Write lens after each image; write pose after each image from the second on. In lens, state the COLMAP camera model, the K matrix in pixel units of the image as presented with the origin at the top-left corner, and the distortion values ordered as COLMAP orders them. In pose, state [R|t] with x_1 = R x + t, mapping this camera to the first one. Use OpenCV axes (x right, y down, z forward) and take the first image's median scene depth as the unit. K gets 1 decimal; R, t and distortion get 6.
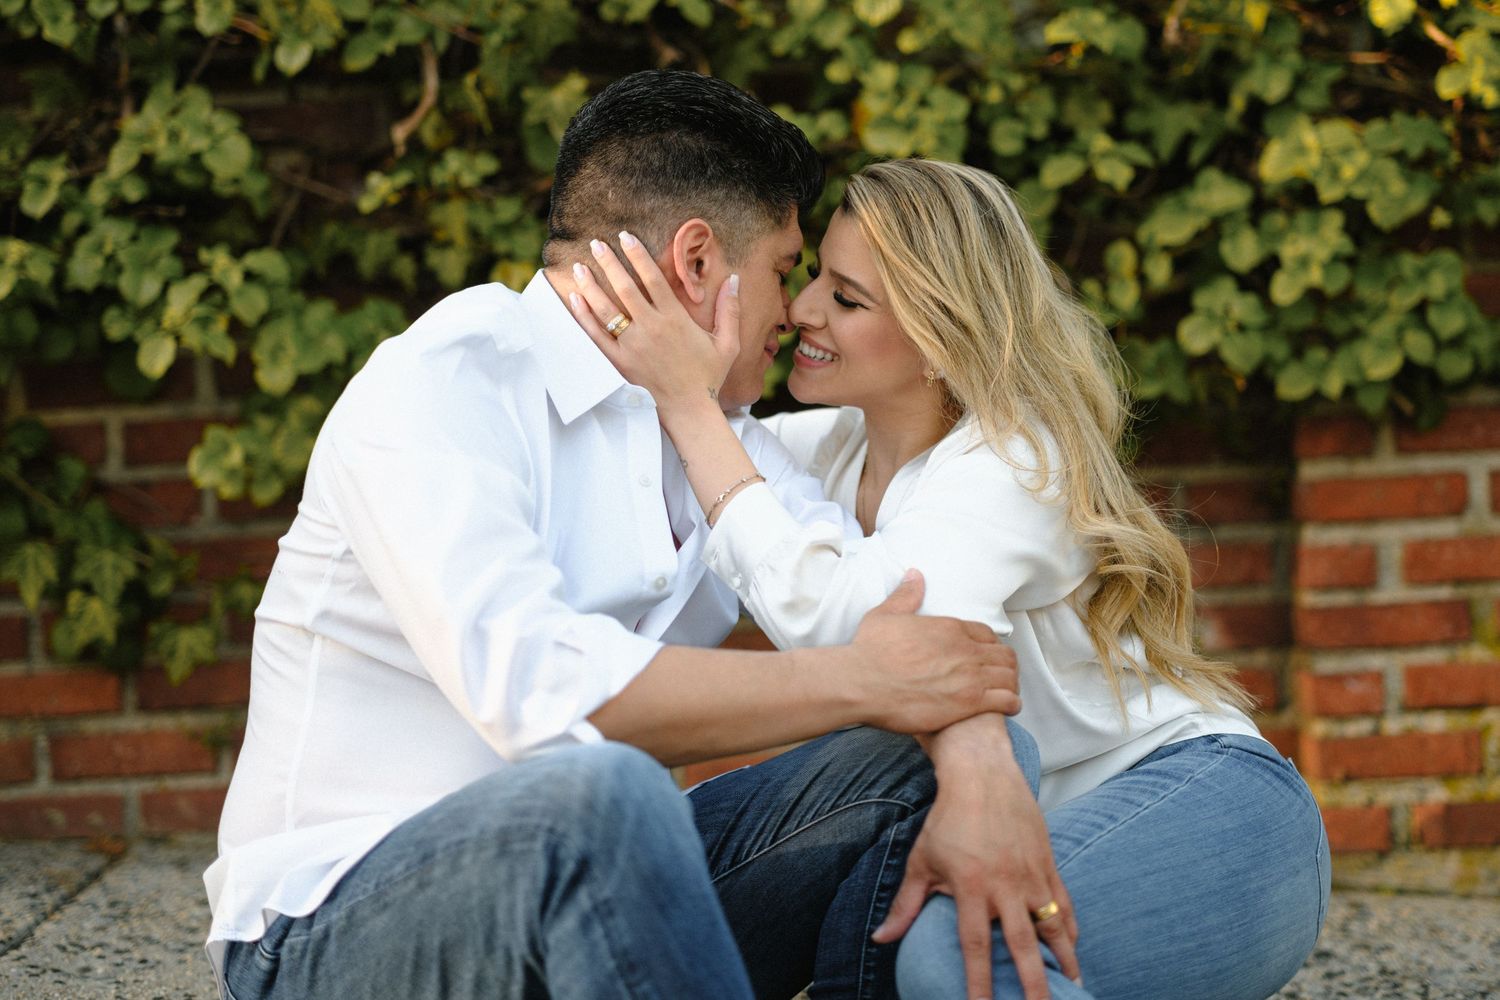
lens RADIAL K [[2636.8, 0, 810.5], [0, 2636.8, 430.2], [0, 0, 1]] dist [-0.050167, 0.000000]
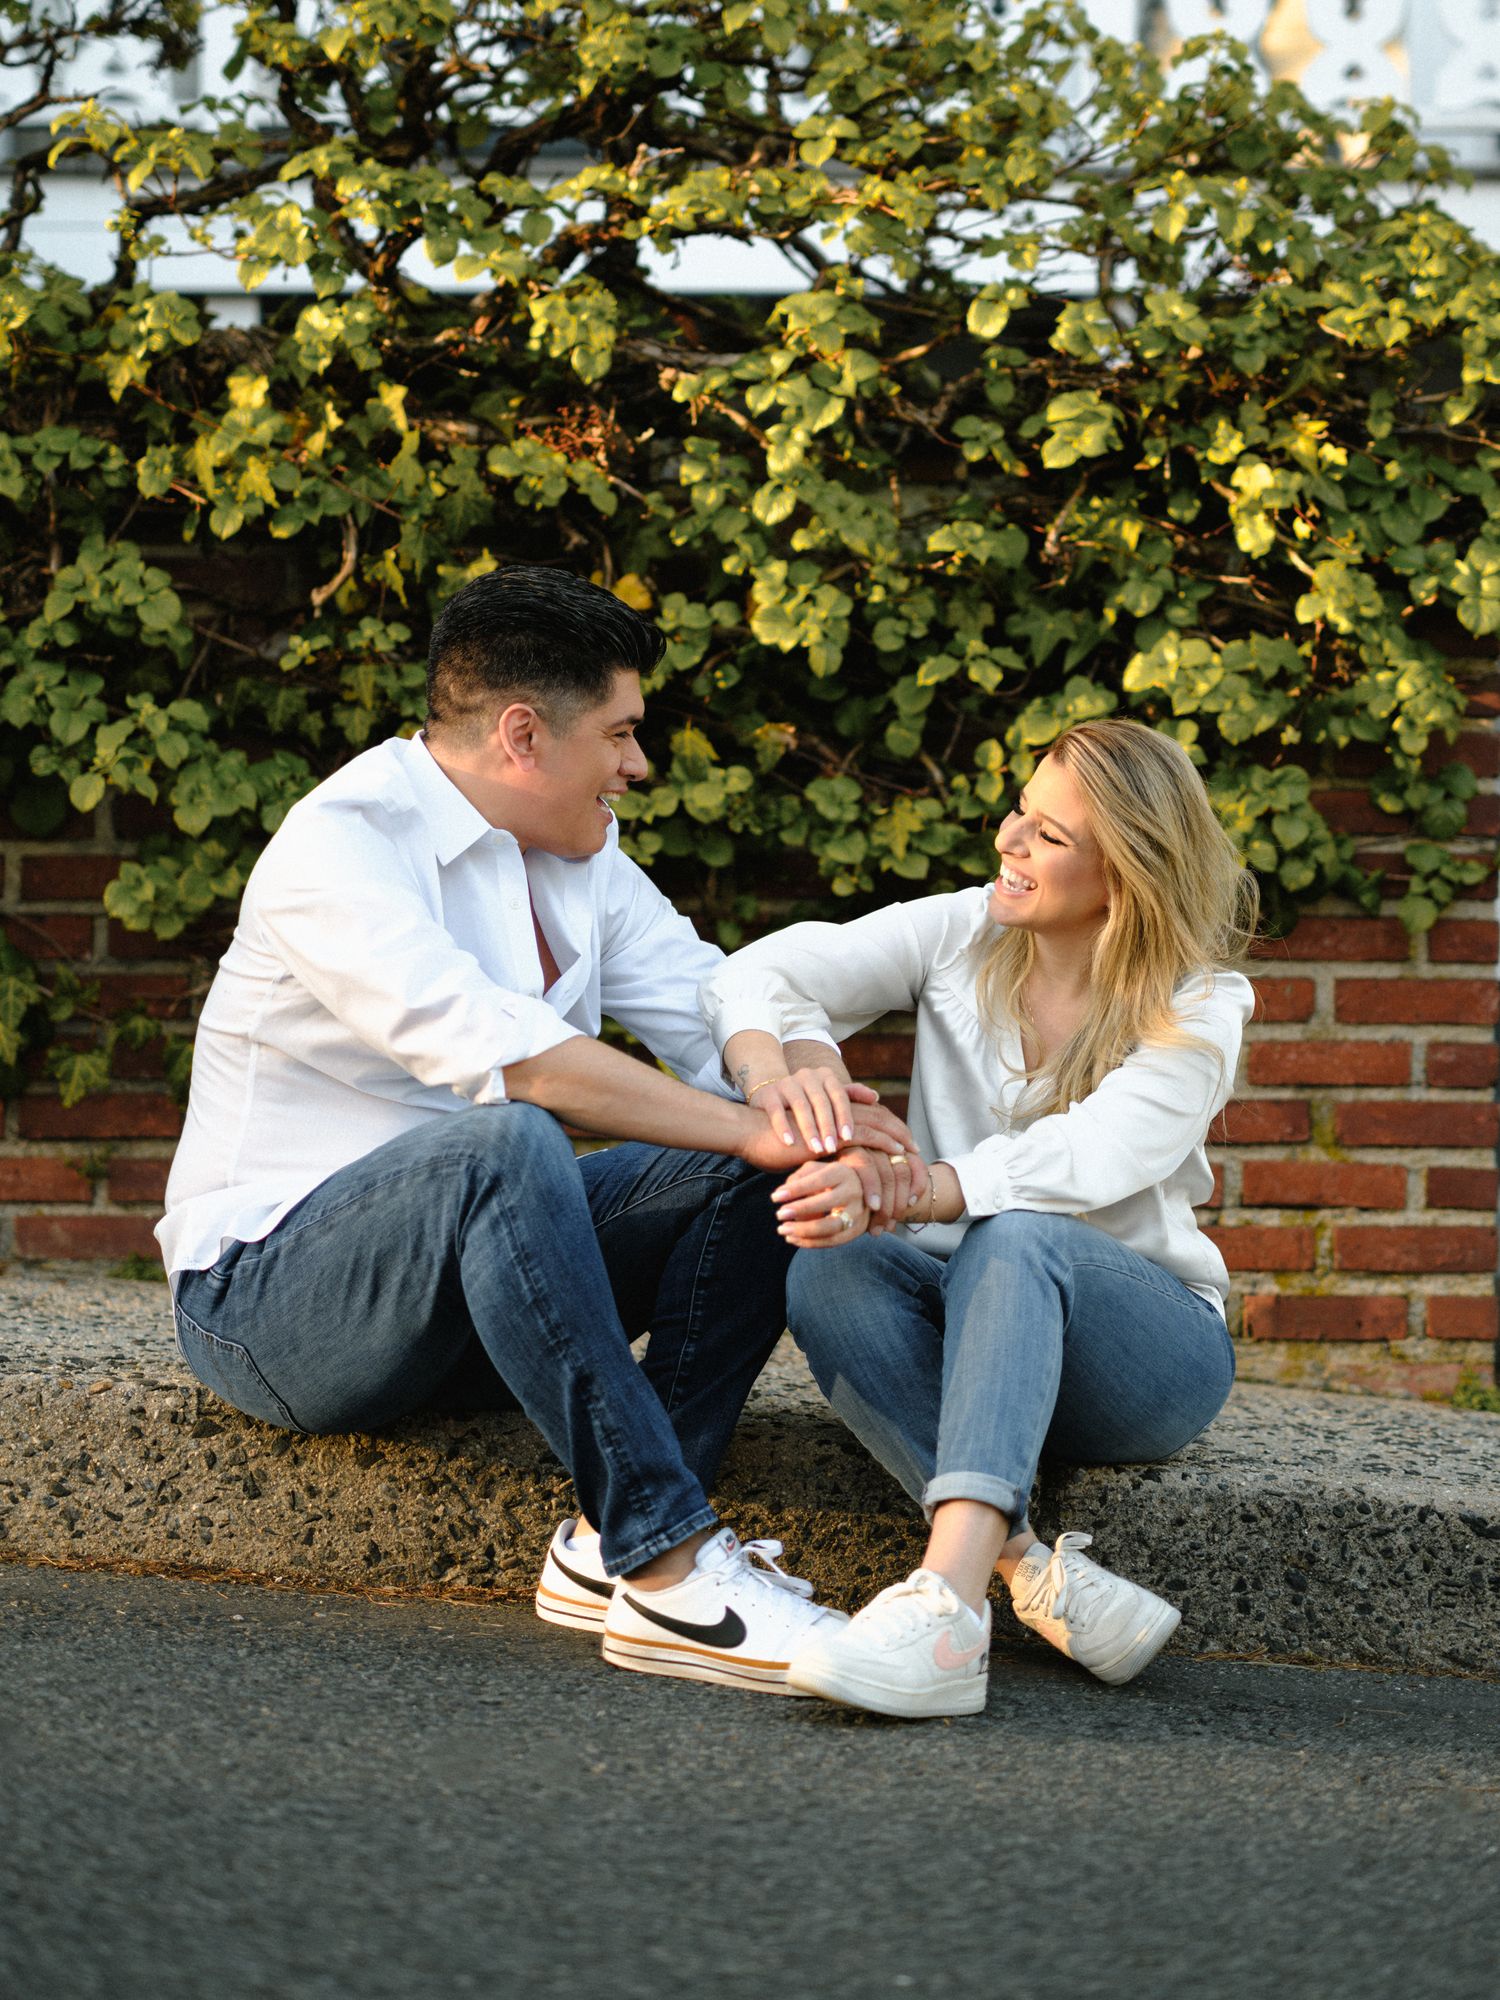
lens RADIAL K [[3767.7, 0, 740.2], [0, 3767.7, 993.6], [0, 0, 1]] dist [-0.025478, 0.000000]
pose [[0.998211, 0.058613, 0.011800, 0.005684], [-0.058660, 0.998271, 0.003731, 0.031284], [-0.011561, -0.004416, 0.999923, -0.525954]]
